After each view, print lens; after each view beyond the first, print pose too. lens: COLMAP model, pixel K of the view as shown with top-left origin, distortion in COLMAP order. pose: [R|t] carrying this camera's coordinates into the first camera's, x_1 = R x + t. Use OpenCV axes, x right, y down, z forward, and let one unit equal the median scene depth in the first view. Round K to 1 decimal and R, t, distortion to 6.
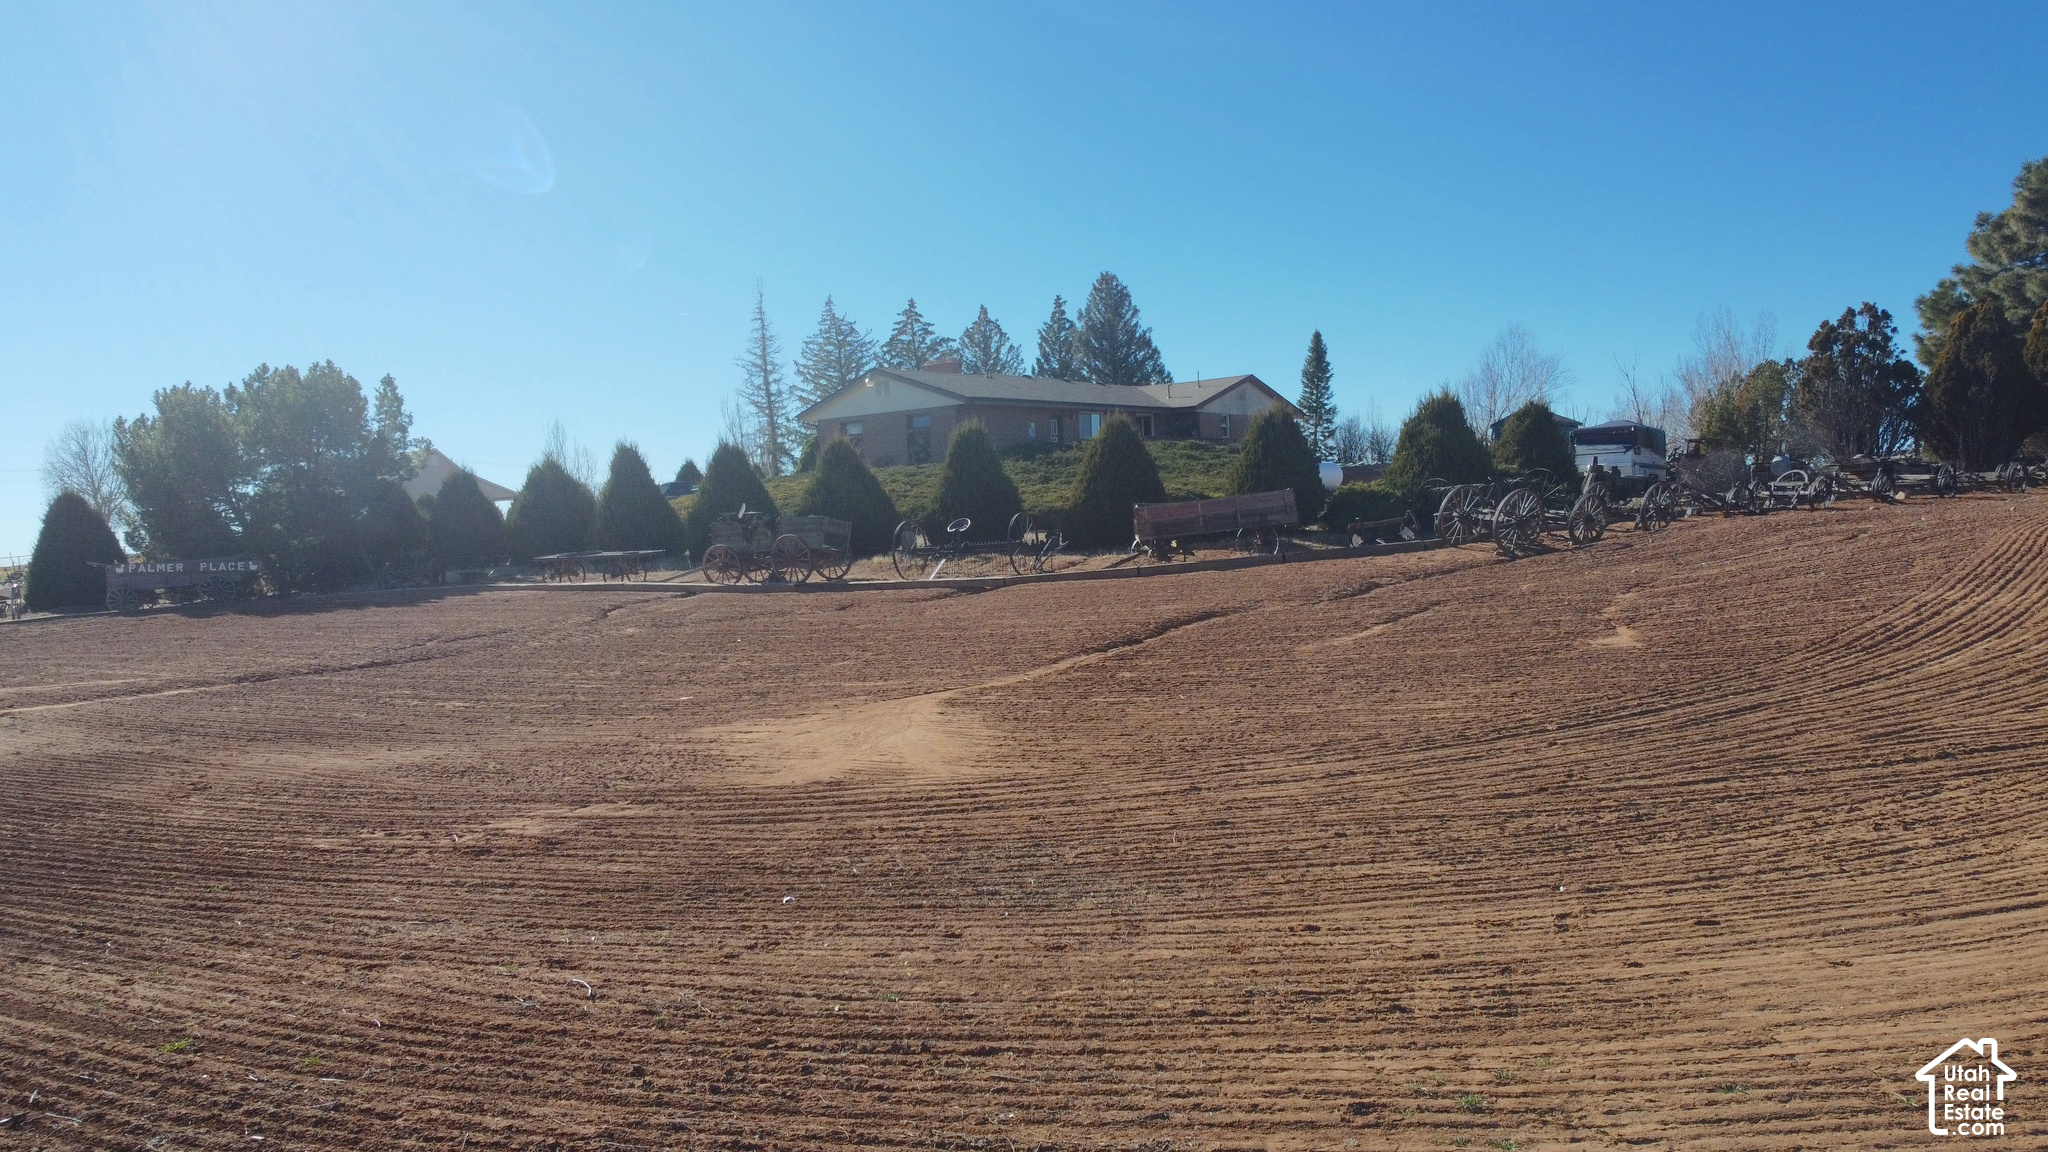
lens RADIAL K [[1562.7, 0, 1024.0], [0, 1562.7, 576.0], [0, 0, 1]] dist [0.014792, -0.003561]
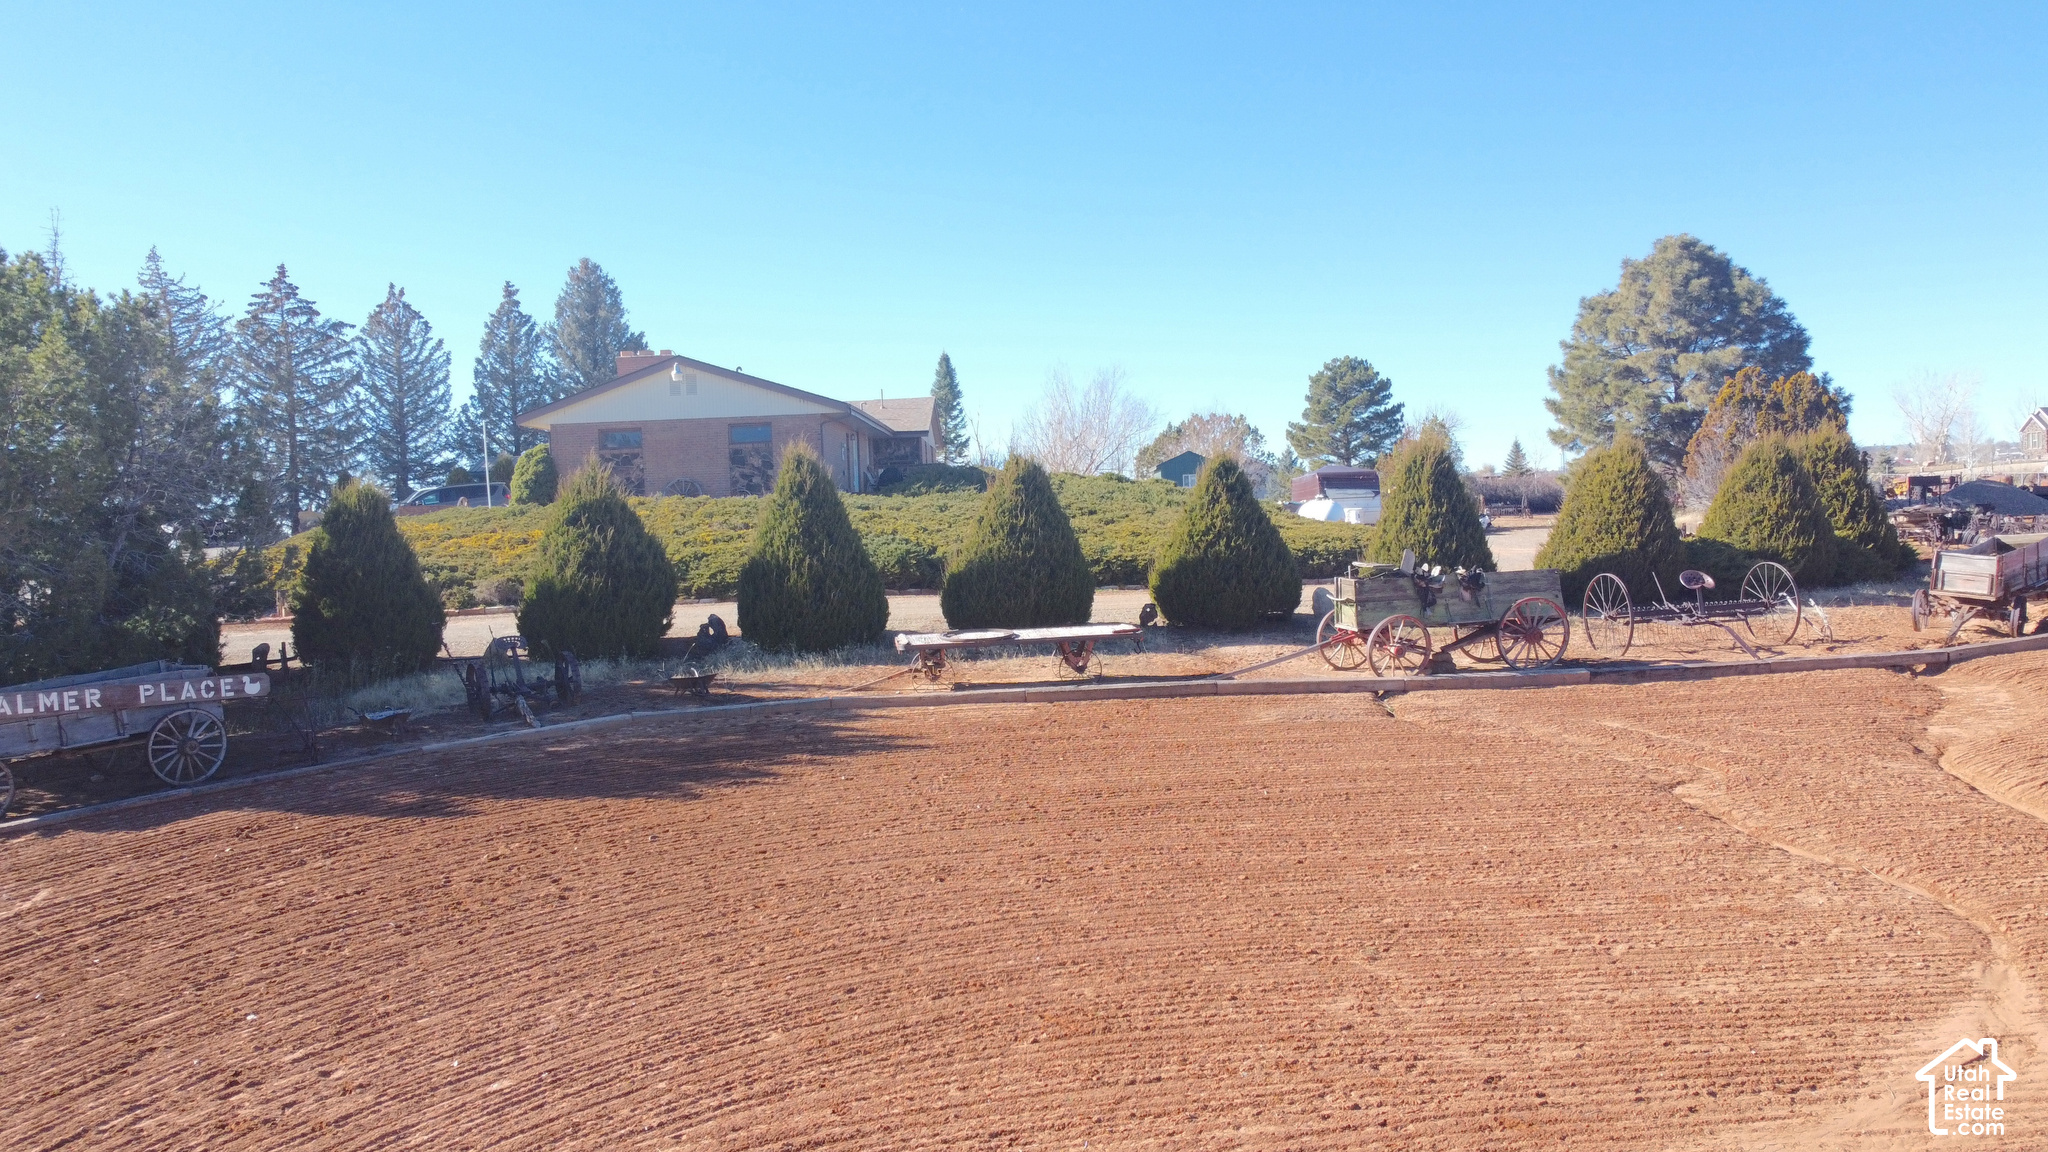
lens RADIAL K [[1562.7, 0, 1024.0], [0, 1562.7, 576.0], [0, 0, 1]] dist [0.014792, -0.003561]
pose [[0.811084, -0.004152, 0.584915, -0.264766], [0.017830, 0.999686, -0.017629, -0.012102], [-0.584658, 0.024728, 0.810903, 0.231013]]
